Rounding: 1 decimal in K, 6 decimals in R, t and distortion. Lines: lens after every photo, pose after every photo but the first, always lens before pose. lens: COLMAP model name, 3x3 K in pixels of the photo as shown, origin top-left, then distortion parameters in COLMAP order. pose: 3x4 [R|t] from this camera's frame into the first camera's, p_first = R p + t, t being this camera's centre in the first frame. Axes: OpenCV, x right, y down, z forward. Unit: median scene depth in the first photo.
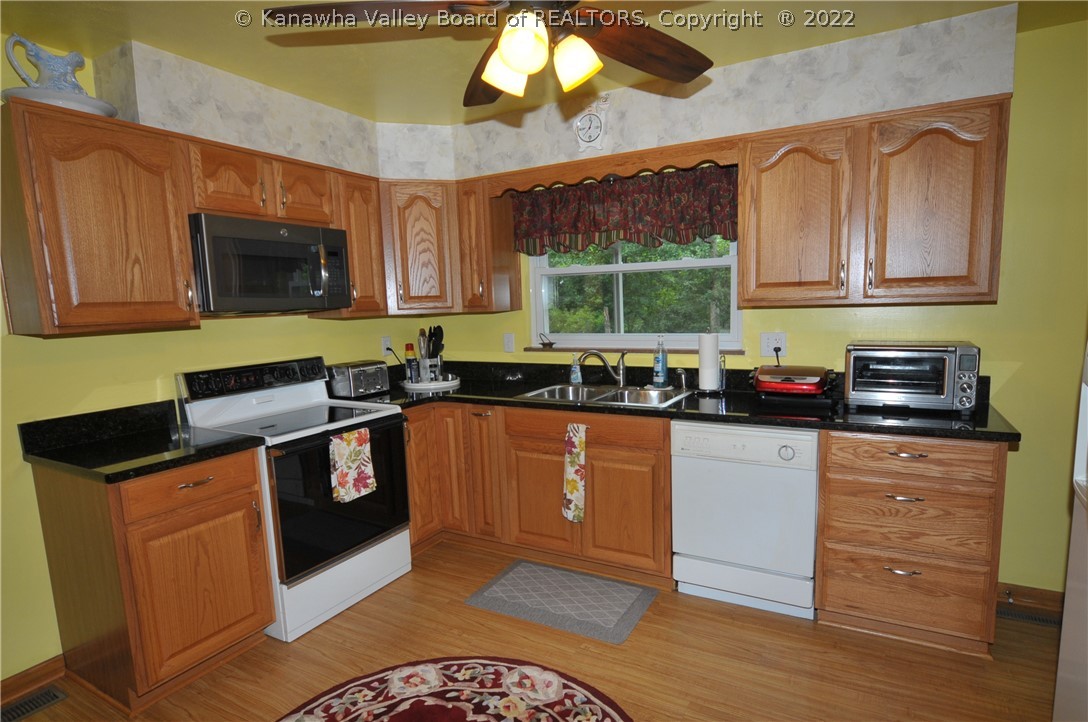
lens RADIAL K [[577.0, 0, 566.1], [0, 577.0, 374.8], [0, 0, 1]] dist [-0.017554, 0.001617]
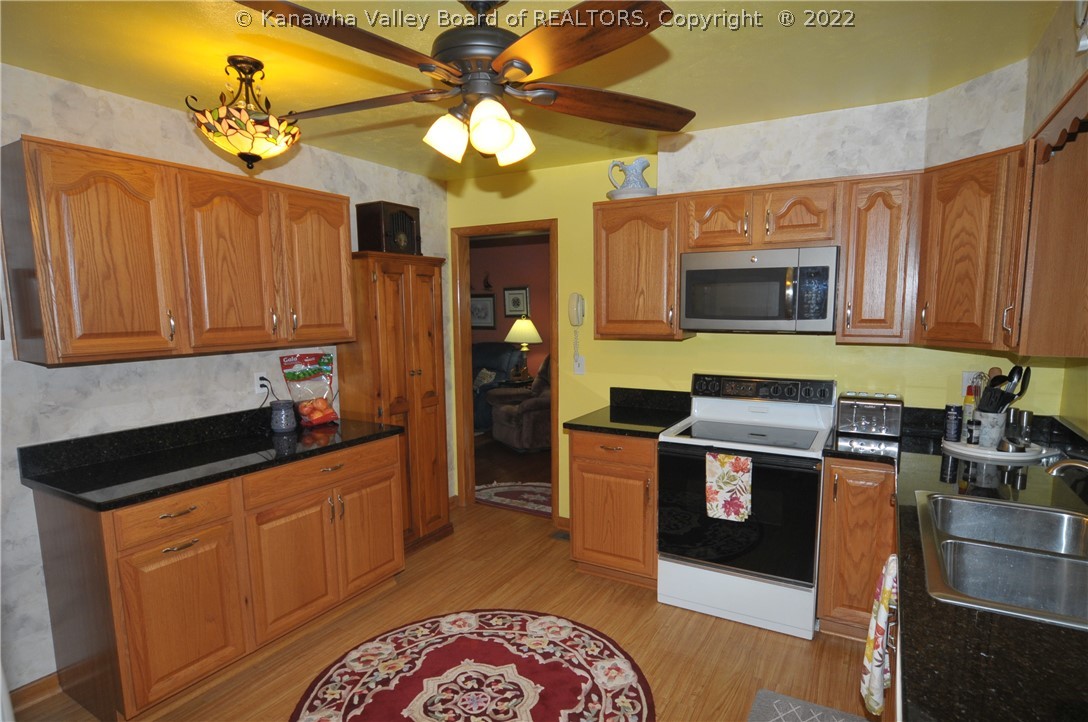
lens RADIAL K [[577.0, 0, 544.6], [0, 577.0, 372.4], [0, 0, 1]] dist [-0.017554, 0.001617]
pose [[-0.037257, 0.150301, -0.987938, 0.615563], [-0.116136, 0.981274, 0.153667, -0.161250], [0.992534, 0.120460, -0.019104, 0.662944]]
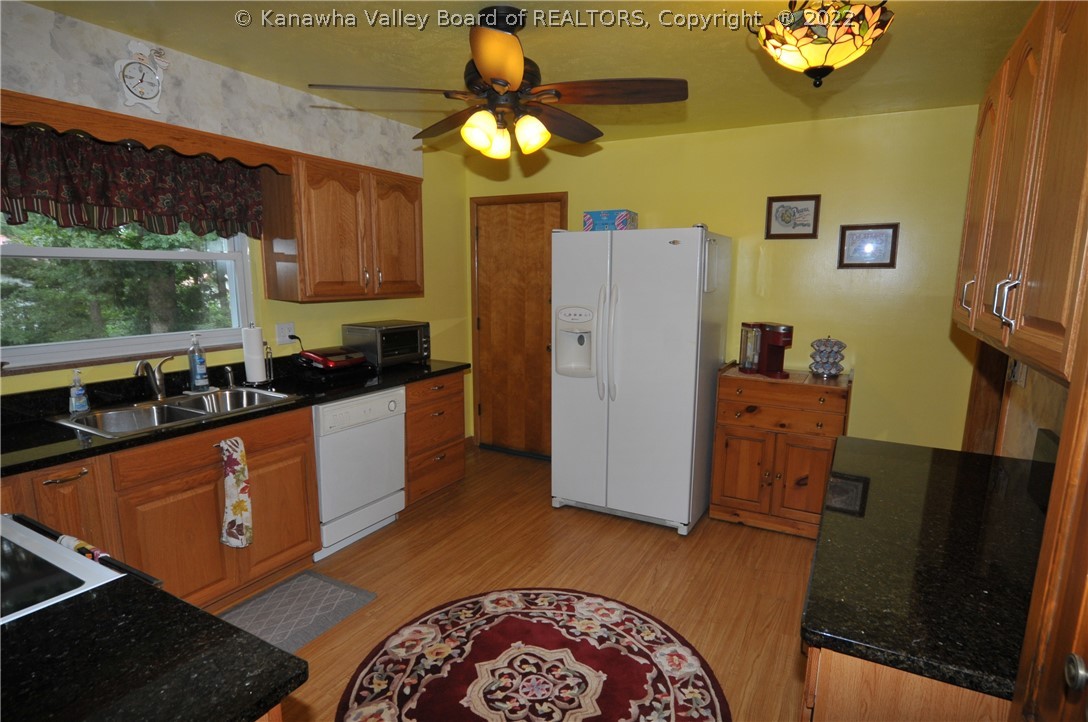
lens RADIAL K [[577.0, 0, 547.7], [0, 577.0, 365.0], [0, 0, 1]] dist [-0.017554, 0.001617]
pose [[0.002940, -0.130381, 0.991460, -0.879363], [0.112381, 0.985226, 0.129228, -0.088384], [-0.993661, 0.111041, 0.017549, 0.521873]]
